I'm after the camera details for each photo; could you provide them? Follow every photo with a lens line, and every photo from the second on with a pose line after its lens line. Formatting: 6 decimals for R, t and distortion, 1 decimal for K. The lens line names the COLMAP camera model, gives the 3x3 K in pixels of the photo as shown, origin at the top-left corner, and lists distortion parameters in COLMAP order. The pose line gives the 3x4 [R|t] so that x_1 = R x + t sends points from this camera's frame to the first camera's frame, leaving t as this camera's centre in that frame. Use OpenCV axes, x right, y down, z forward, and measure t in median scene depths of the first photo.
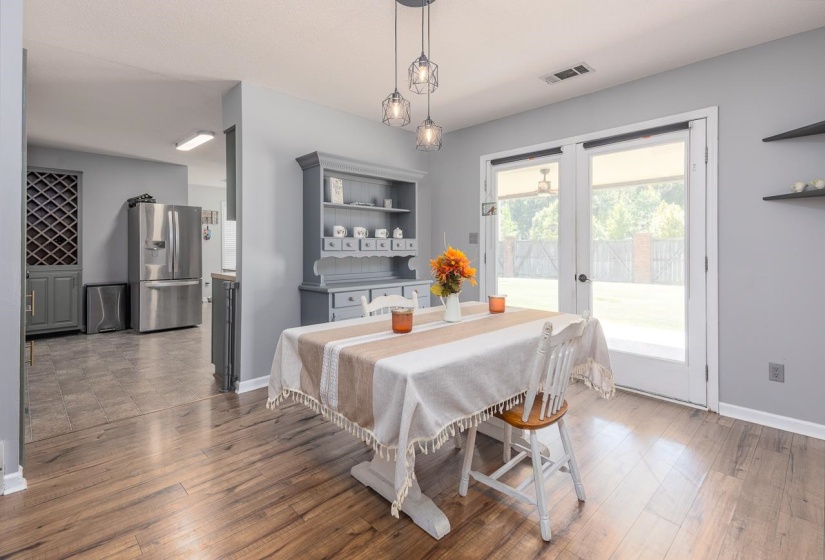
lens RADIAL K [[401.4, 0, 387.6], [0, 401.4, 245.9], [0, 0, 1]] dist [0.040016, -0.002627]
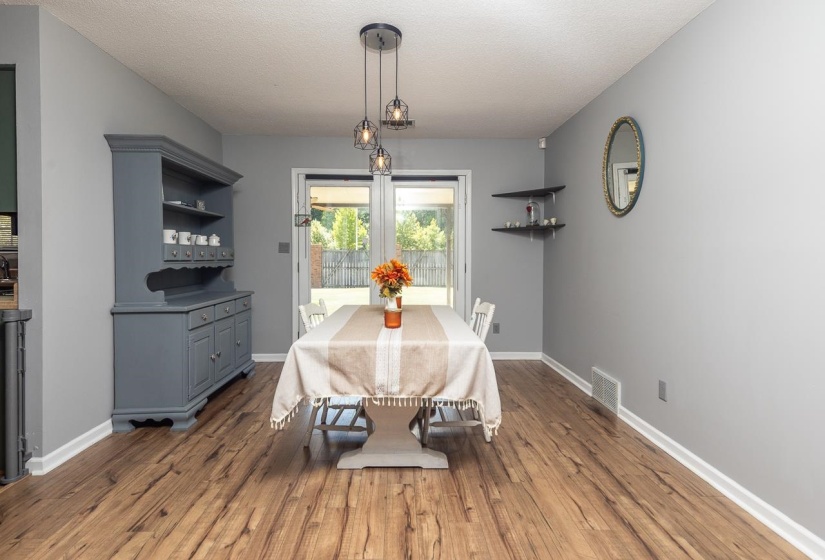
lens RADIAL K [[401.4, 0, 430.6], [0, 401.4, 263.0], [0, 0, 1]] dist [0.040016, -0.002627]
pose [[0.656946, -0.008188, 0.753894, -0.580038], [-0.006060, 0.999851, 0.016141, 0.000978], [-0.753914, -0.015173, 0.656798, 0.093886]]
